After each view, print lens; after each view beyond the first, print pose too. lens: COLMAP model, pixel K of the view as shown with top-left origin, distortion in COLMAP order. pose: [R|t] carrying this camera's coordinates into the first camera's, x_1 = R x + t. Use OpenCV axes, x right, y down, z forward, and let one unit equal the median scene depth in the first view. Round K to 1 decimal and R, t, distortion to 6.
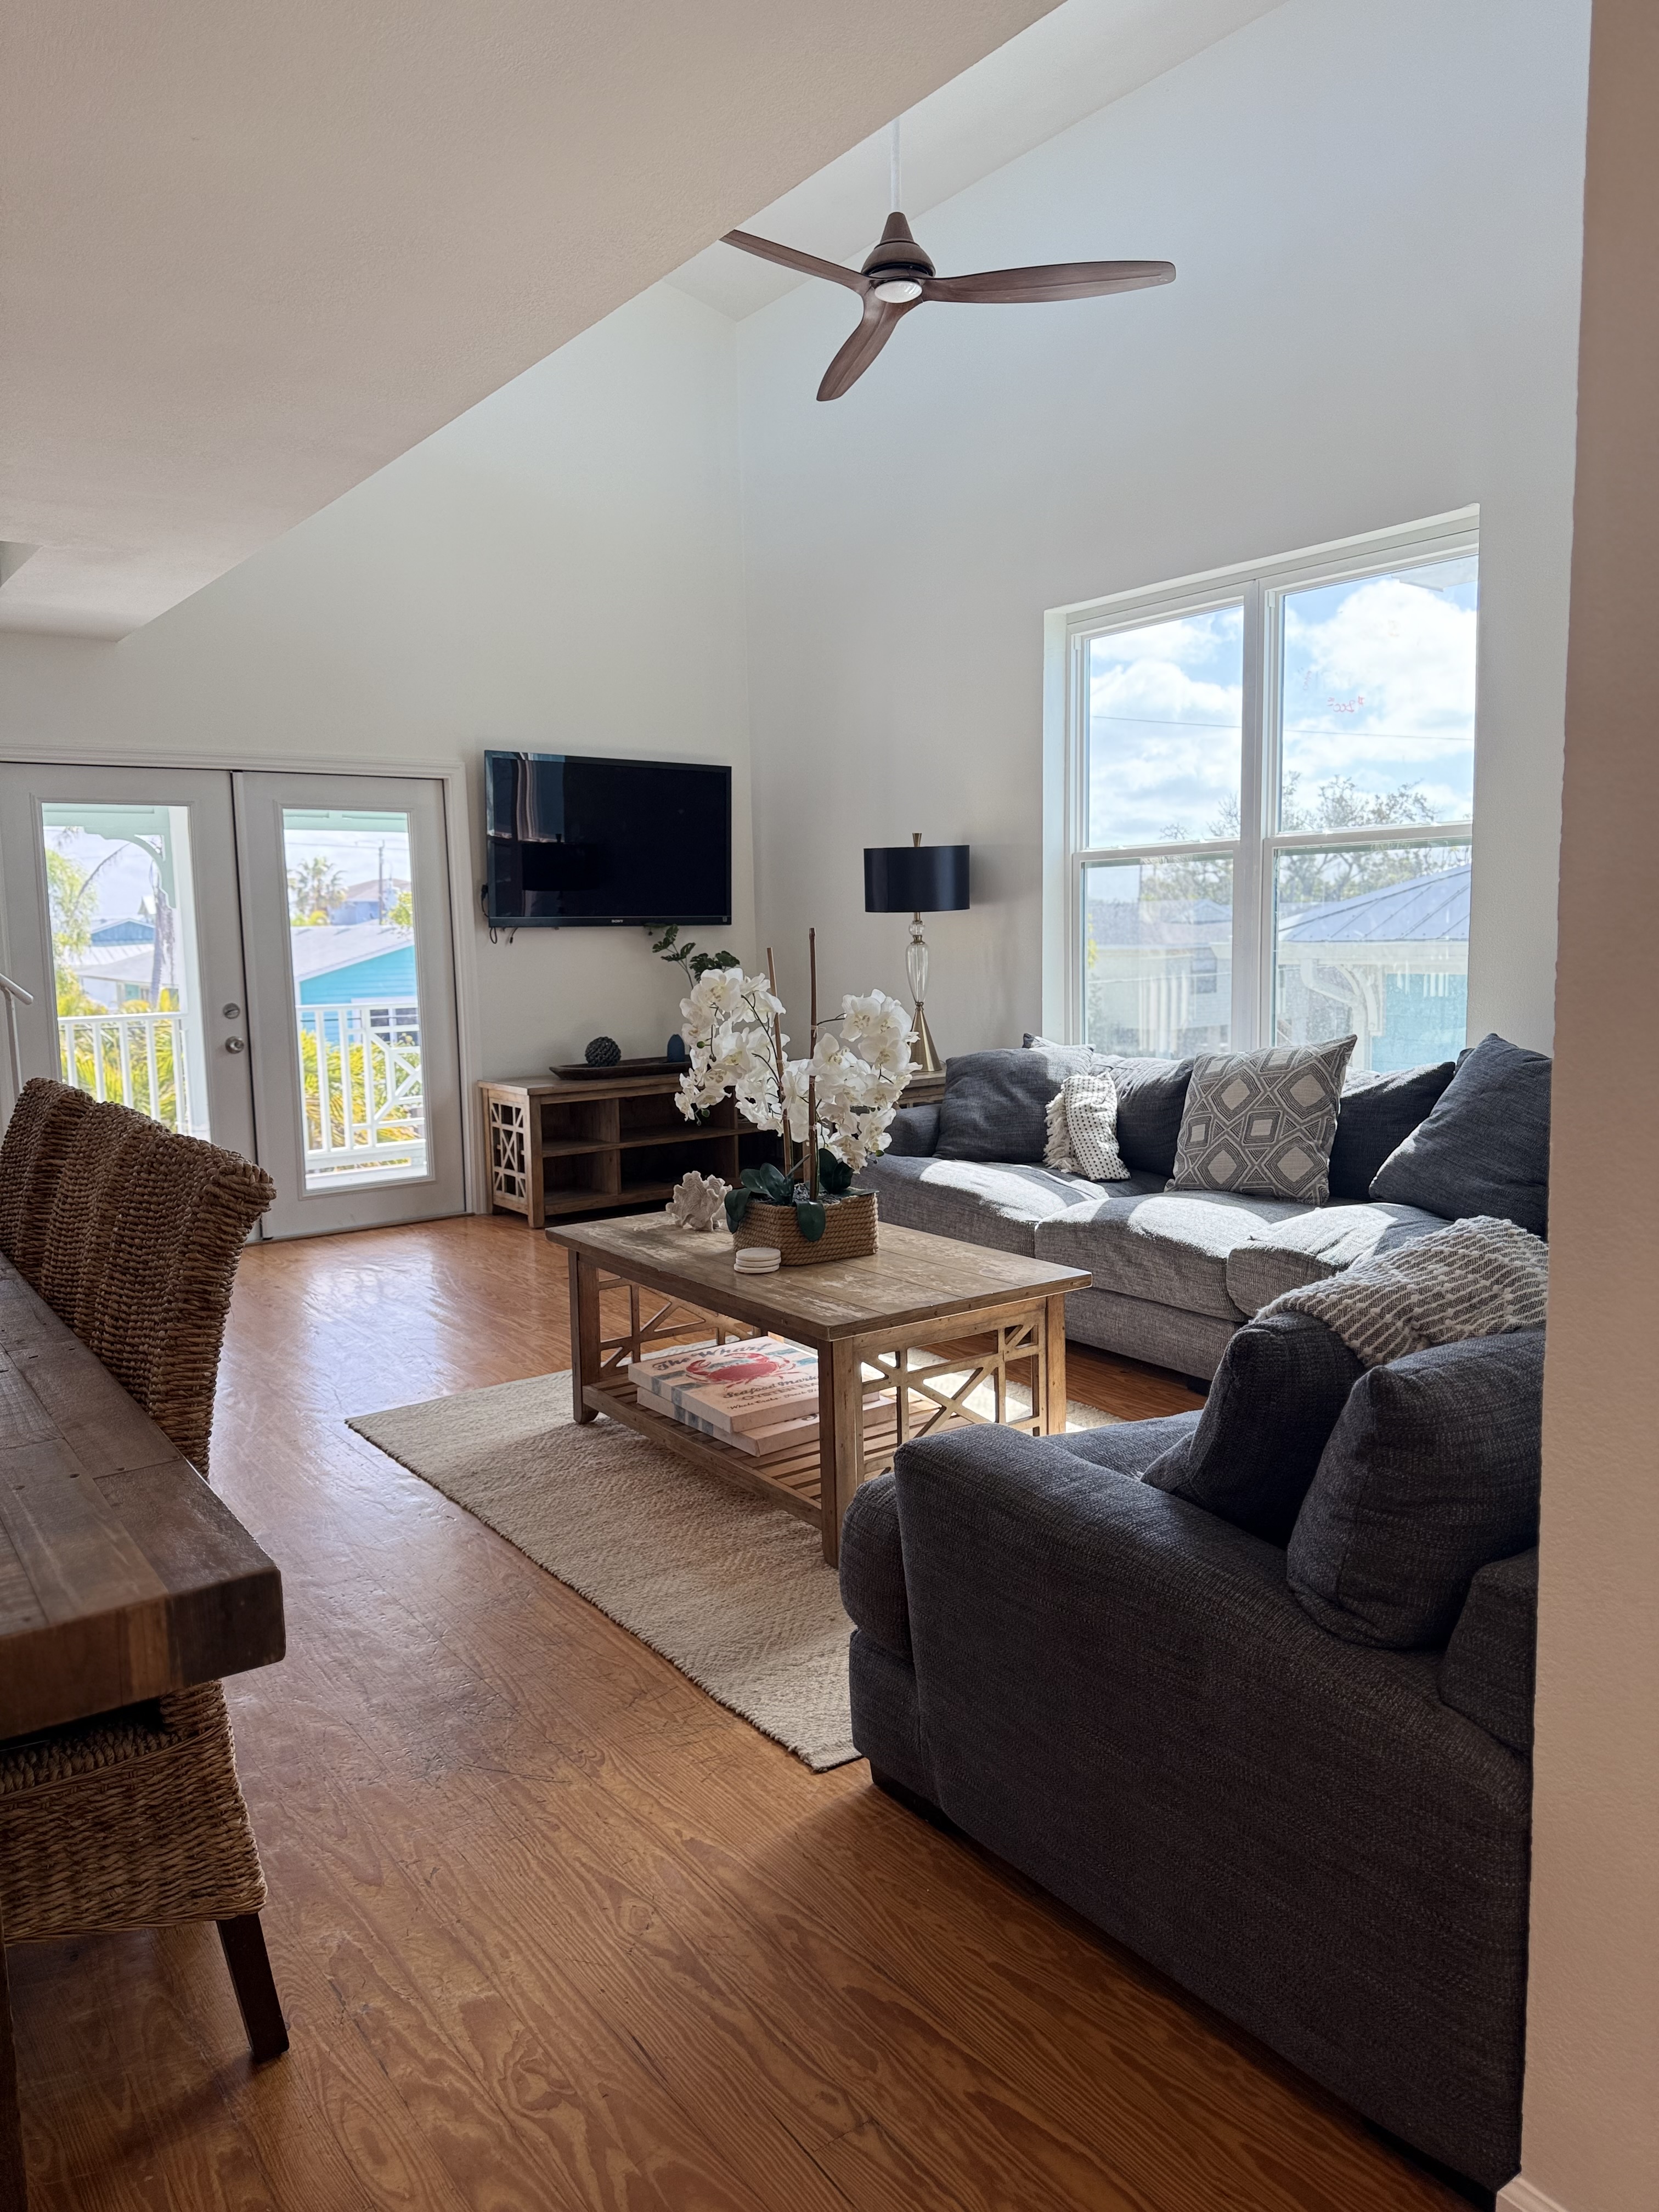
lens RADIAL K [[1556.9, 0, 825.9], [0, 1556.9, 1093.6], [0, 0, 1]] dist [0.131528, -0.119505]
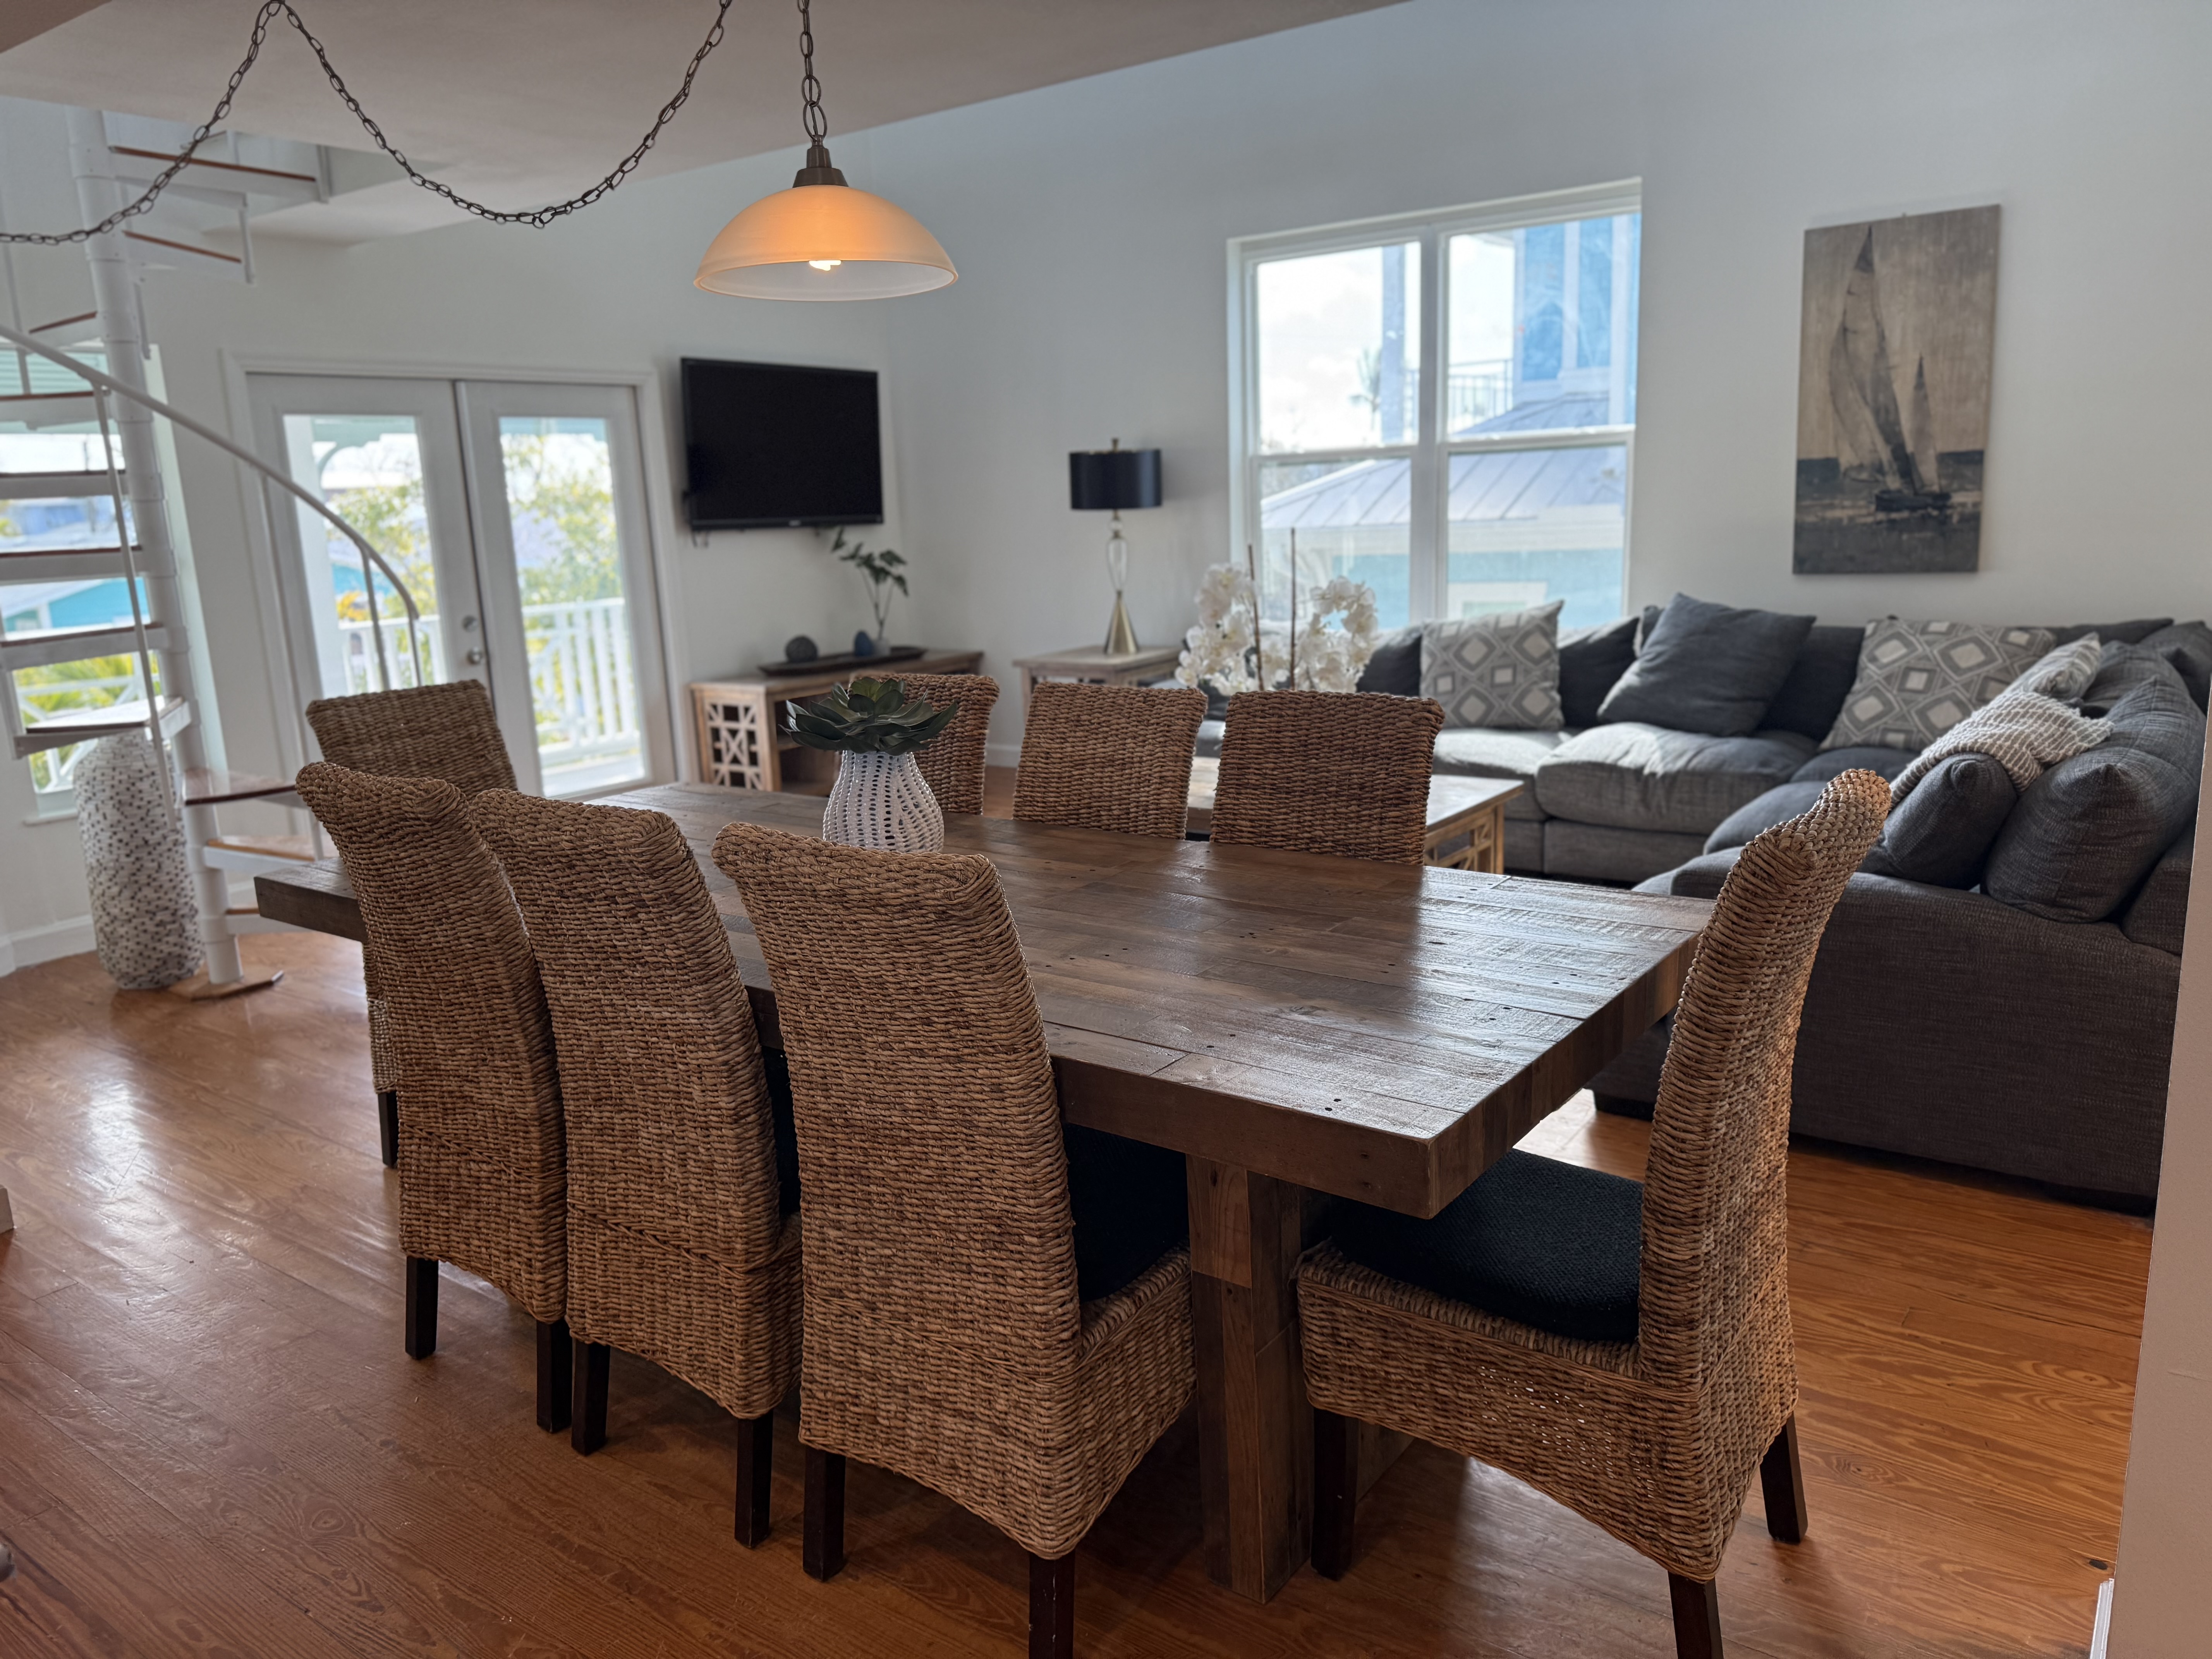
lens RADIAL K [[1551.5, 0, 1127.8], [0, 1551.5, 807.3], [0, 0, 1]] dist [0.117504, -0.115005]
pose [[0.951861, -0.079530, 0.296034, -0.299999], [0.056286, 0.994683, 0.086244, 0.000974], [-0.301319, -0.065430, 0.951276, -0.093248]]
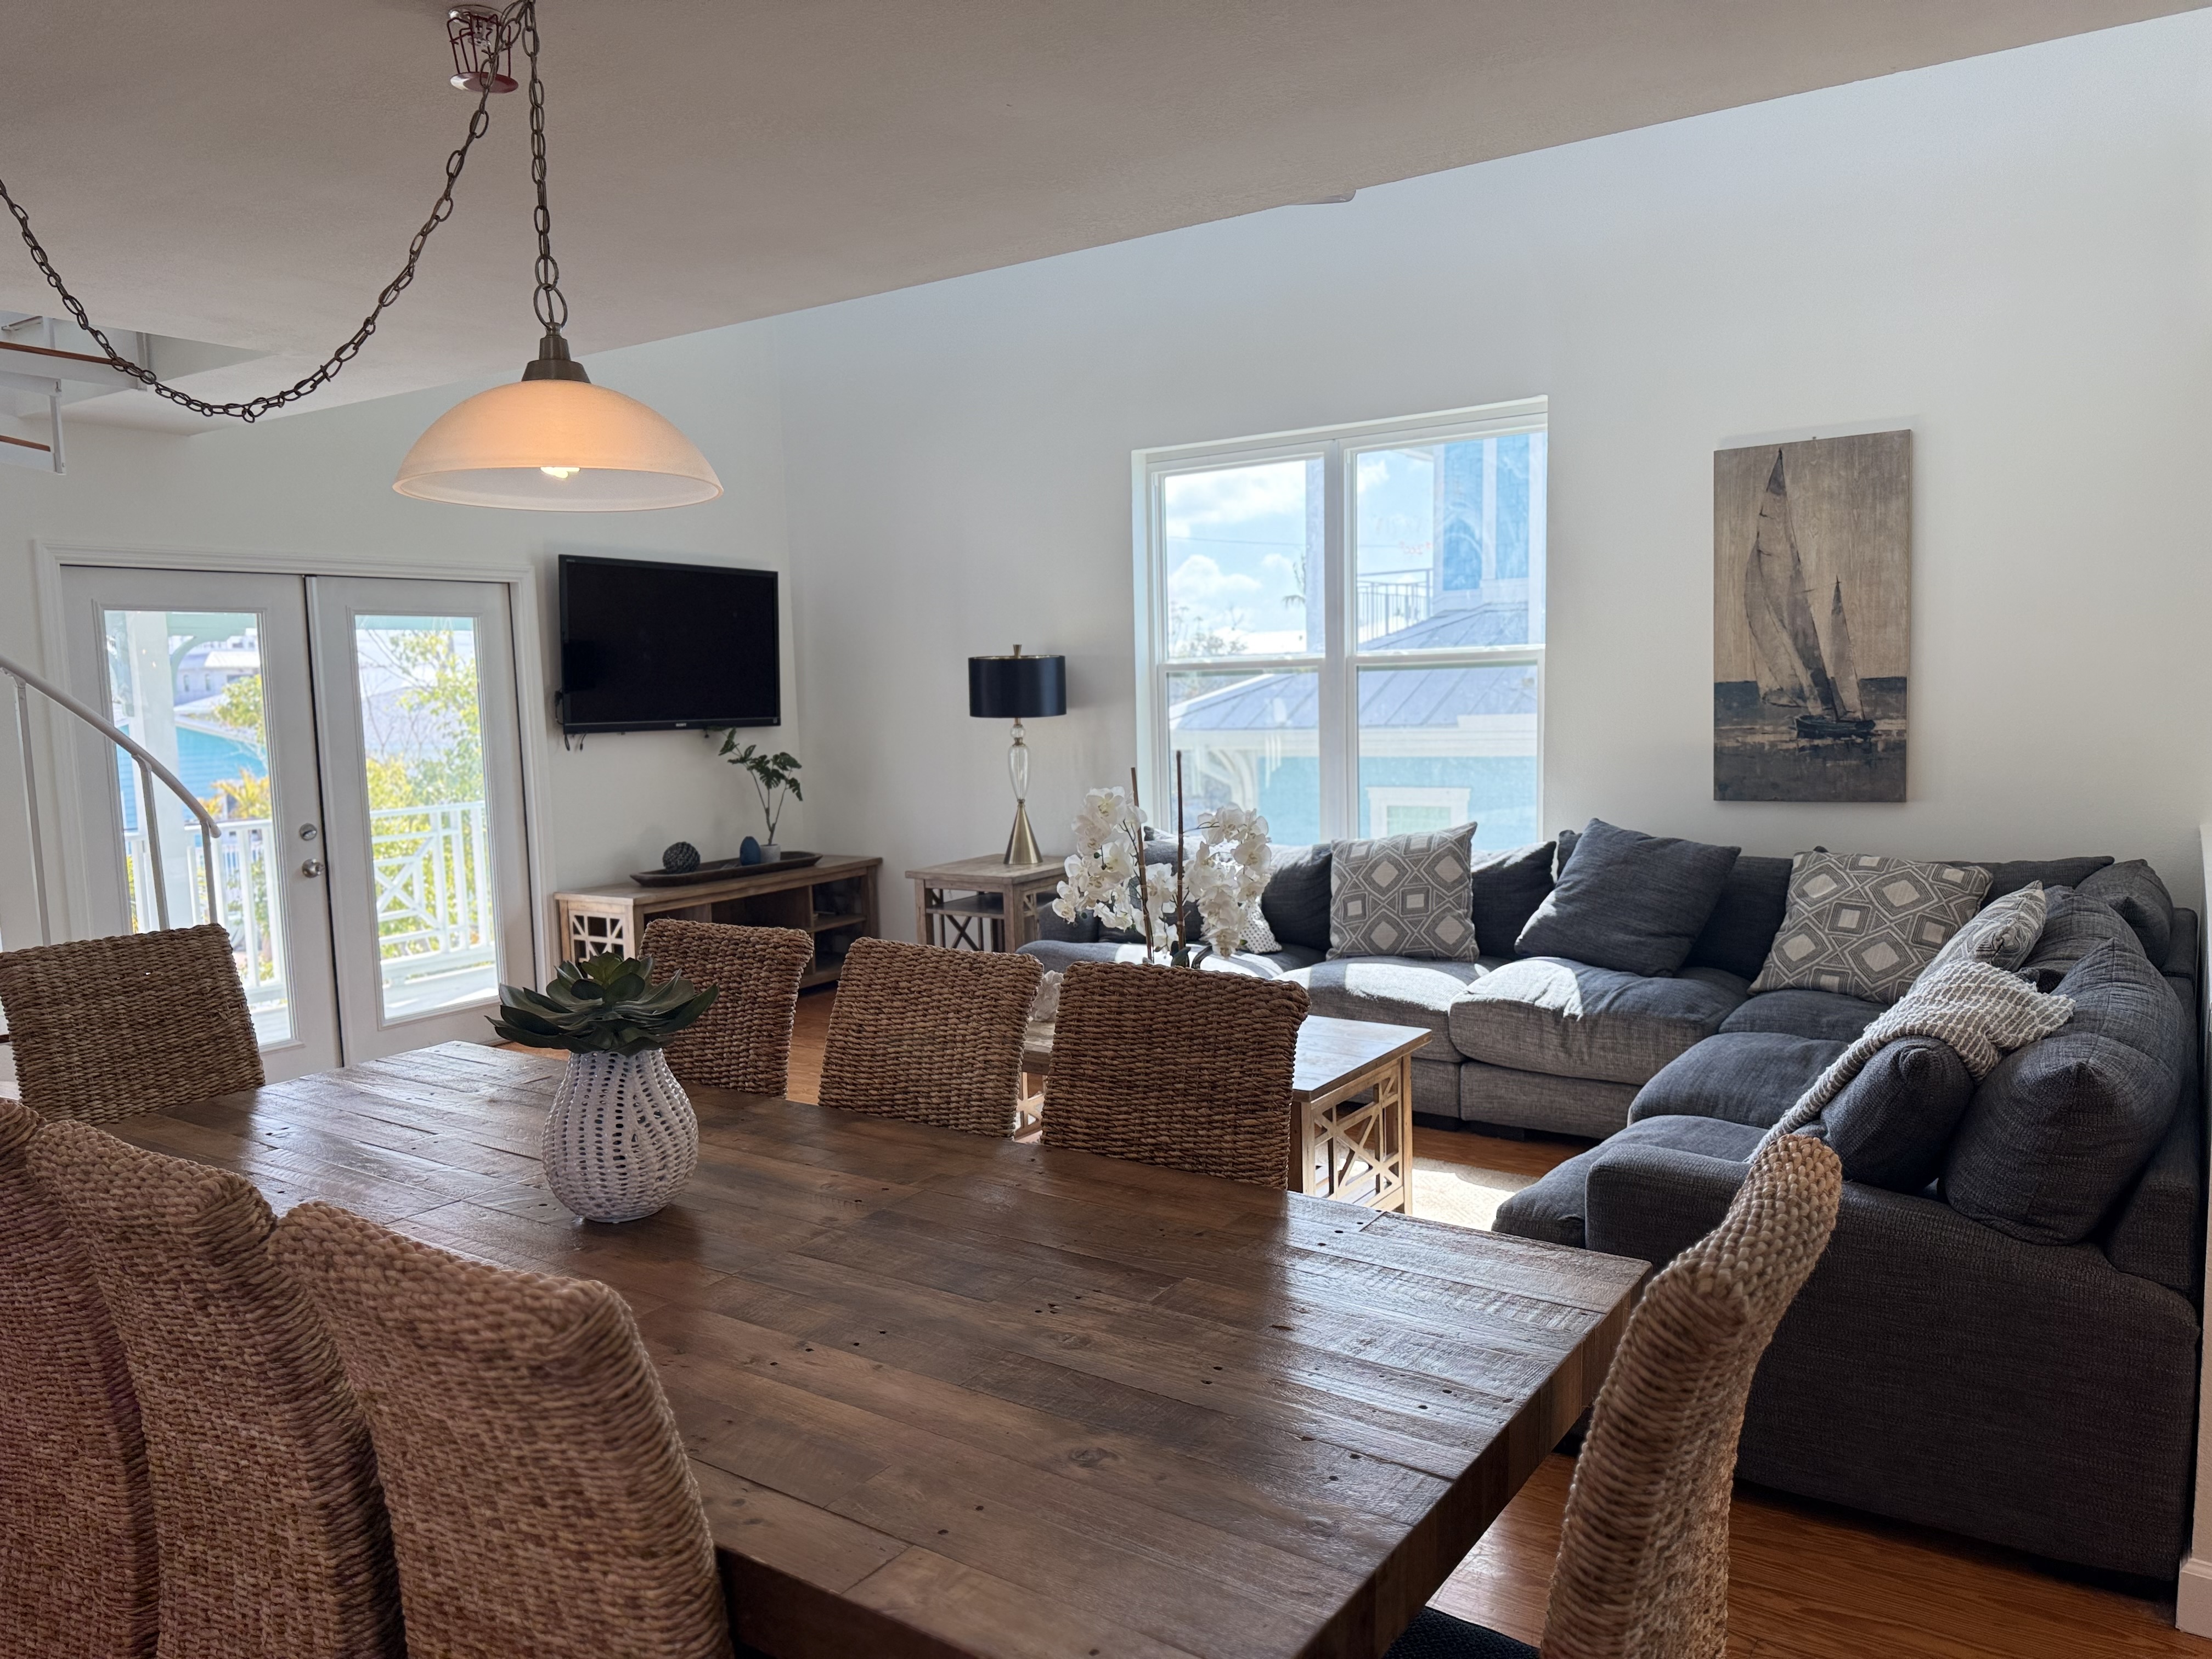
lens RADIAL K [[1556.9, 0, 1116.8], [0, 1556.9, 837.3], [0, 0, 1]] dist [0.131528, -0.119505]
pose [[0.942119, -0.038073, 0.333110, -0.253214], [0.045036, 0.998898, -0.013206, -0.016269], [-0.332240, 0.027443, 0.942796, -0.042073]]
